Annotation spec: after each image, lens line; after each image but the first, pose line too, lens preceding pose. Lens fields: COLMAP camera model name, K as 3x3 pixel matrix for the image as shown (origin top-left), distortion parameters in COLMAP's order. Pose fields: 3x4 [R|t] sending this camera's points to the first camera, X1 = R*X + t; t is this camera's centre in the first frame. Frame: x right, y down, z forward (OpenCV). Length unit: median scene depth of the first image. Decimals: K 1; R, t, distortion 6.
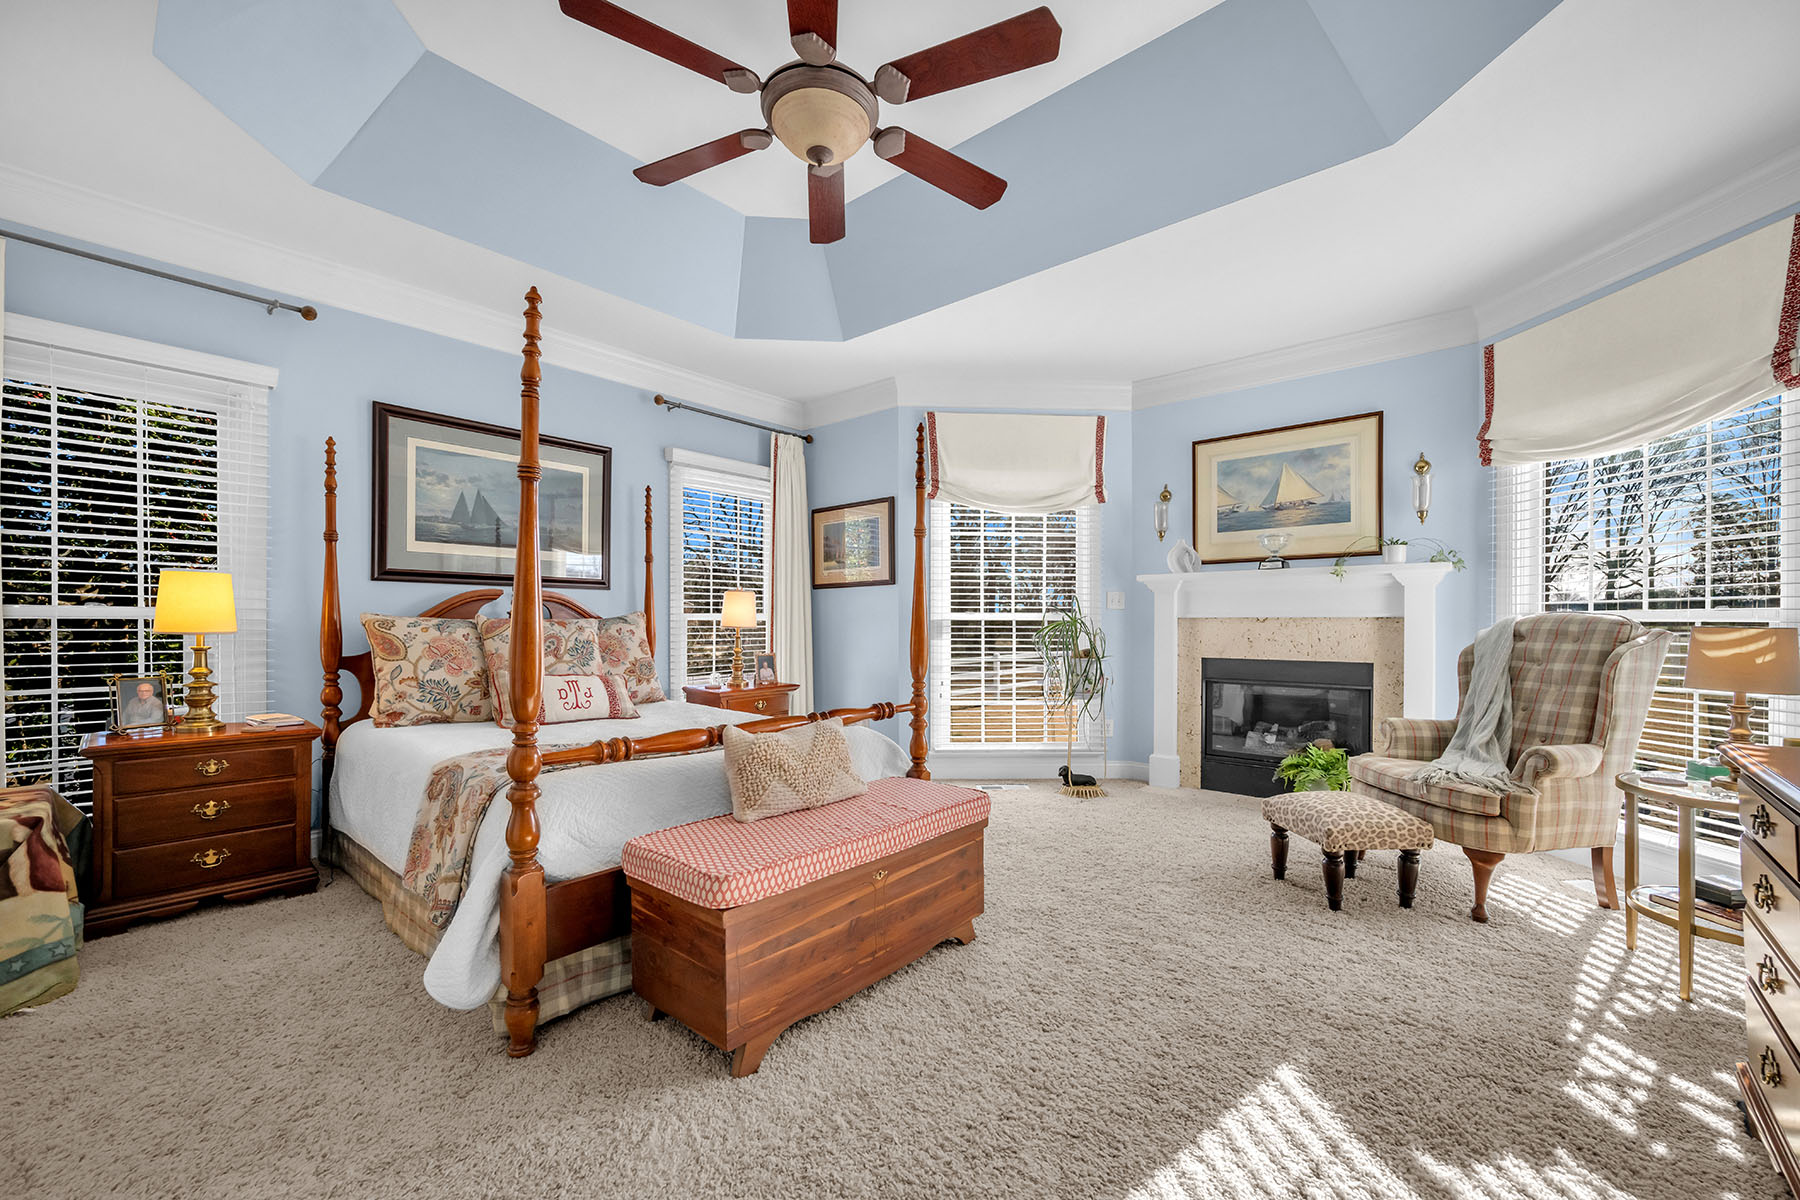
lens RADIAL K [[716.5, 0, 905.4], [0, 716.5, 613.4], [0, 0, 1]] dist [0.000903, 0.000544]
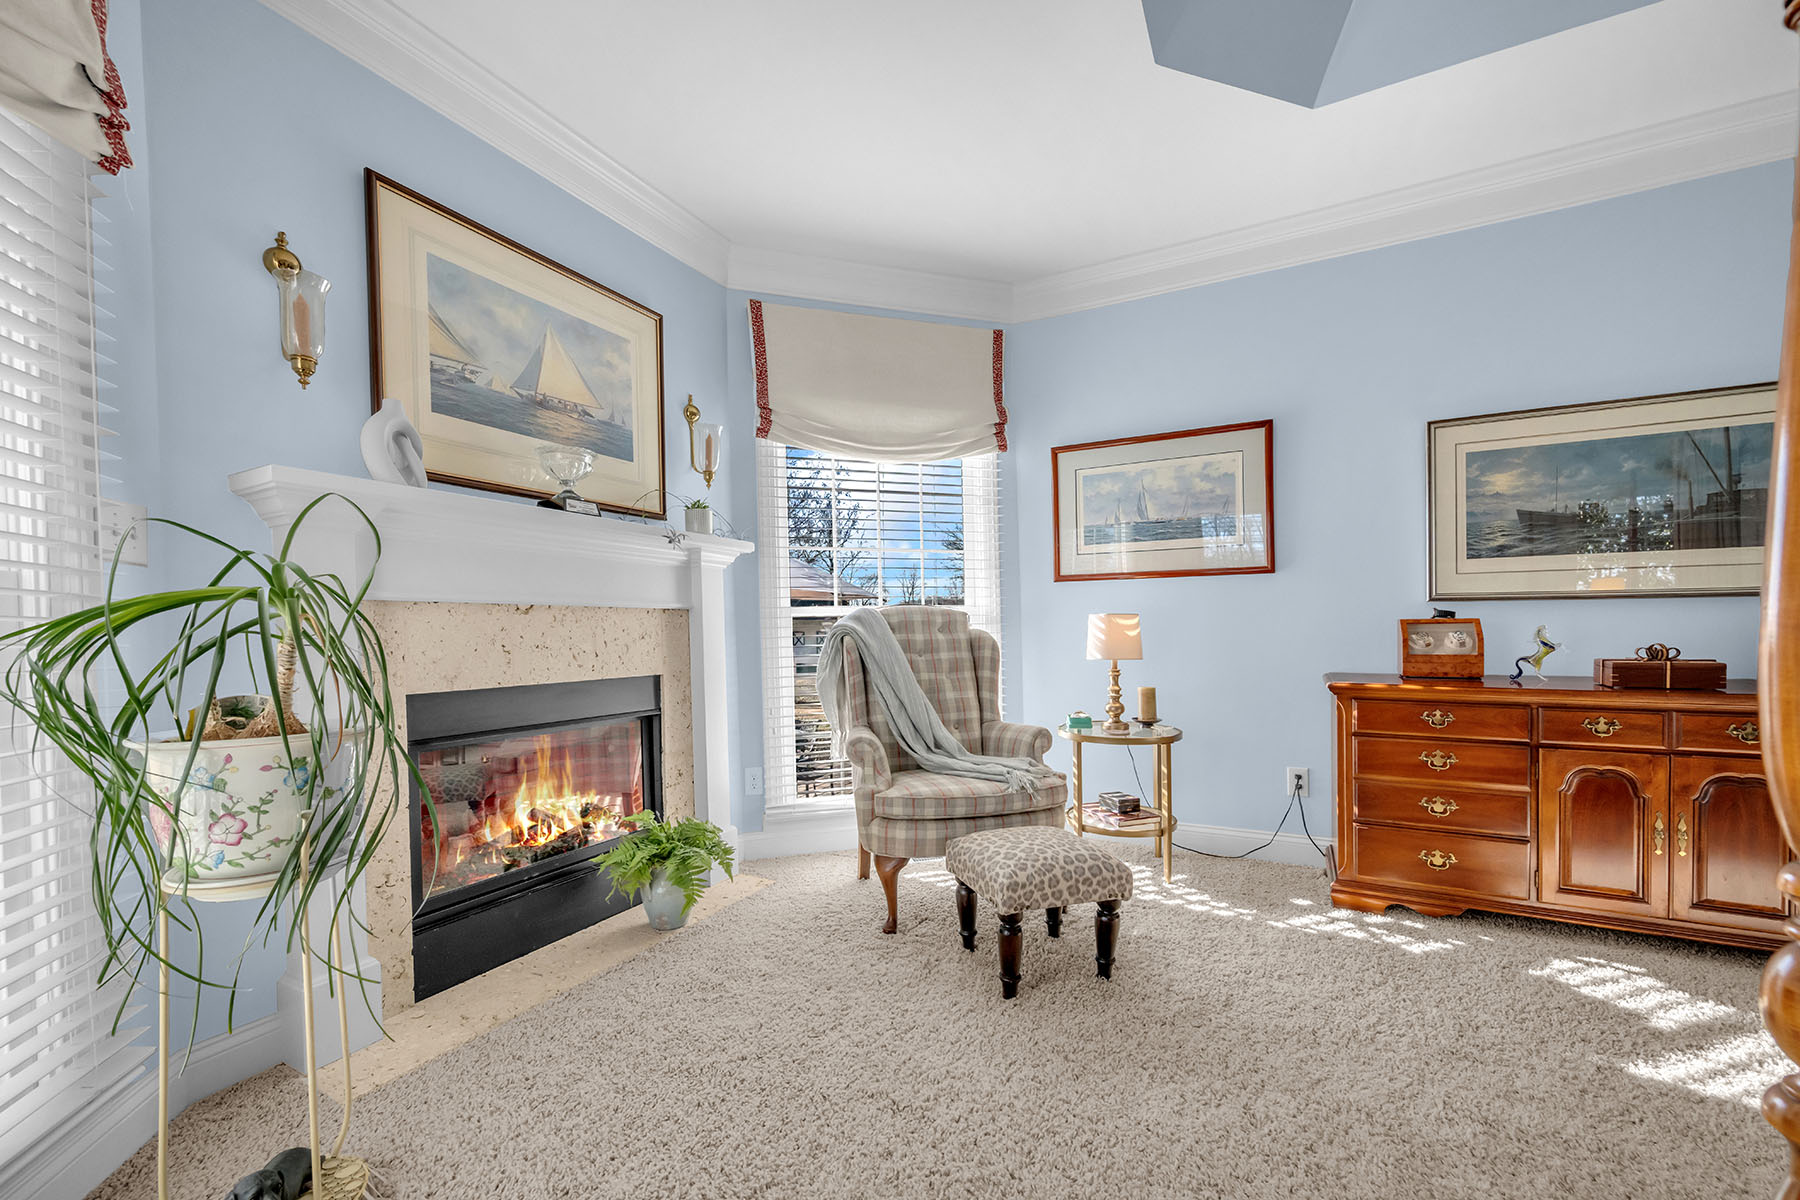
lens RADIAL K [[716.5, 0, 899.8], [0, 716.5, 623.4], [0, 0, 1]] dist [0.000903, 0.000544]
pose [[-0.232007, 0.003119, 0.972709, -0.072535], [-0.003429, 0.999986, -0.004025, 0.022457], [-0.972708, -0.004270, -0.231993, 0.952290]]
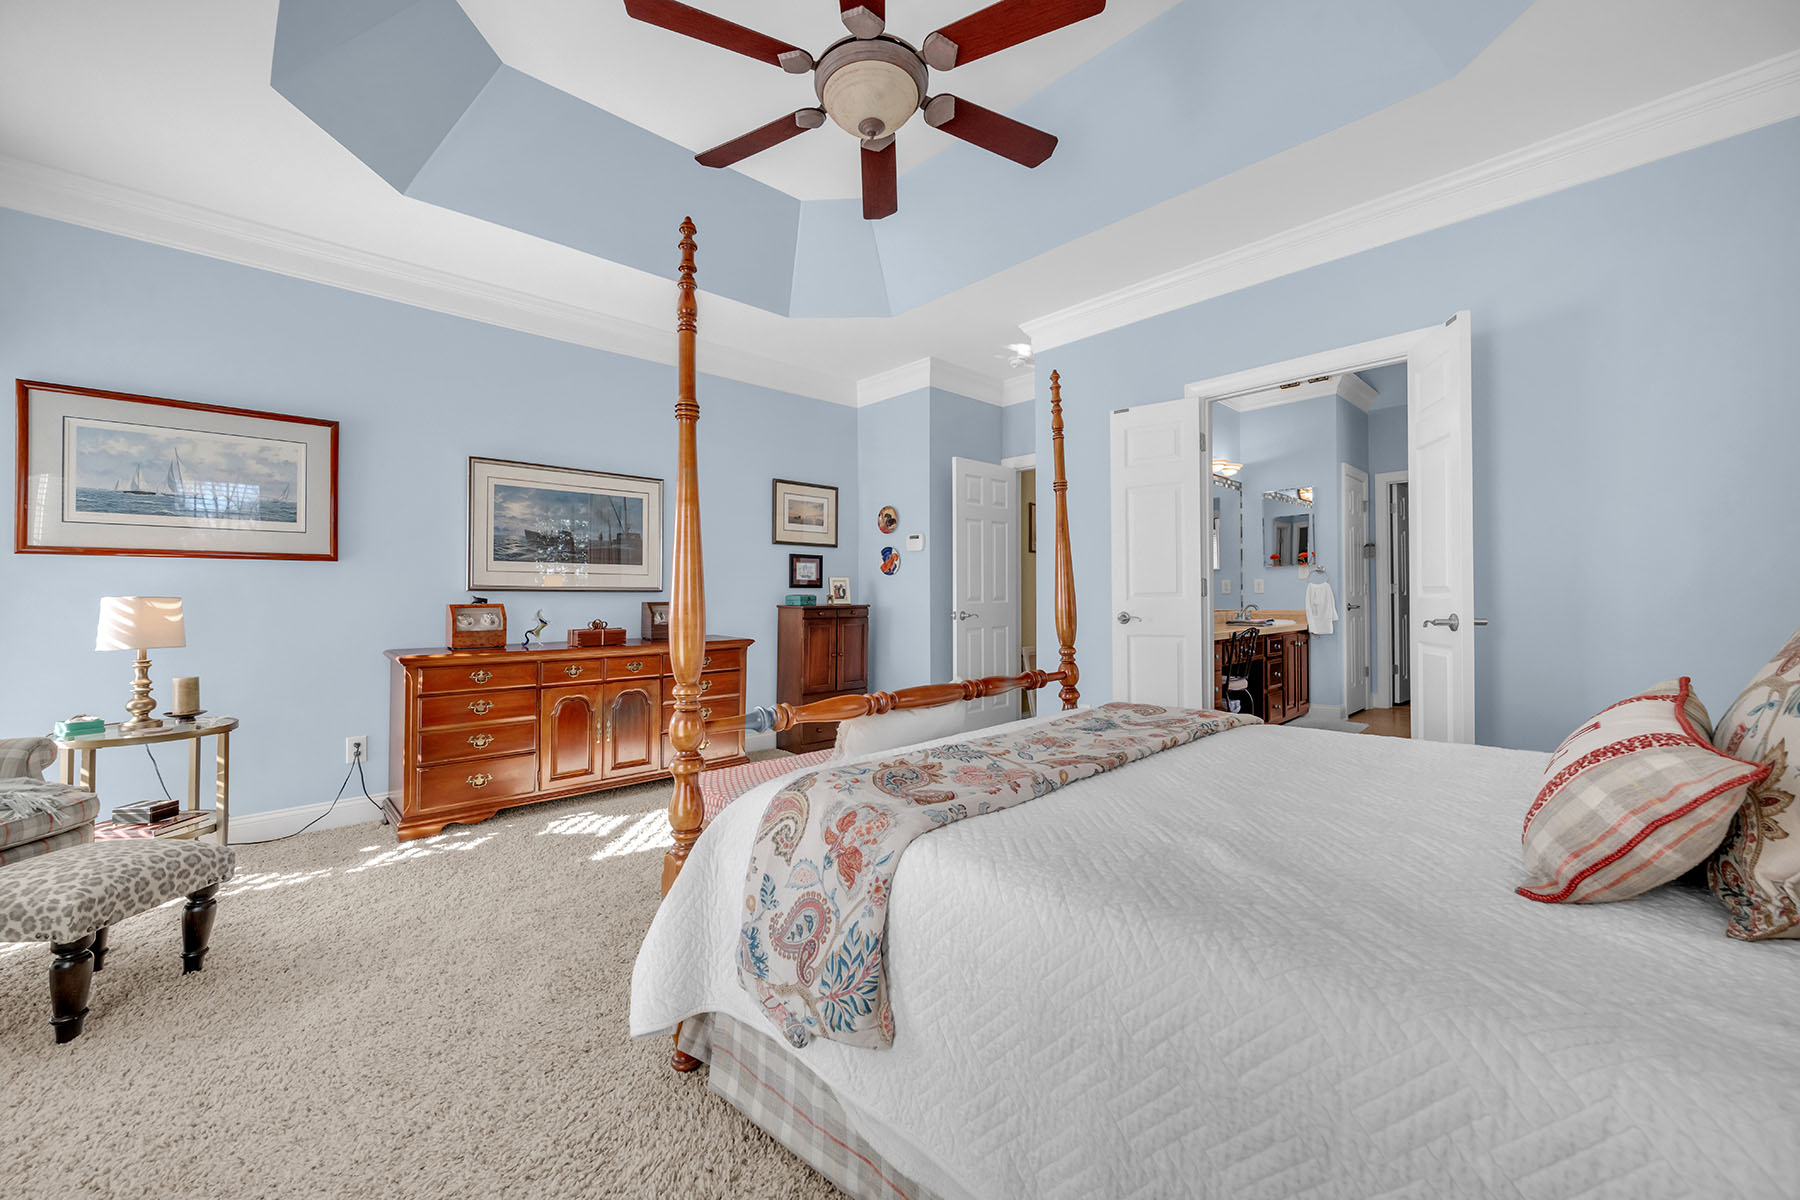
lens RADIAL K [[716.5, 0, 900.0], [0, 716.5, 597.6], [0, 0, 1]] dist [0.000903, 0.000544]
pose [[-0.996503, 0.003130, 0.083494, -0.143272], [0.001699, 0.999851, -0.017206, 0.021842], [-0.083535, -0.017004, -0.996360, 1.160072]]
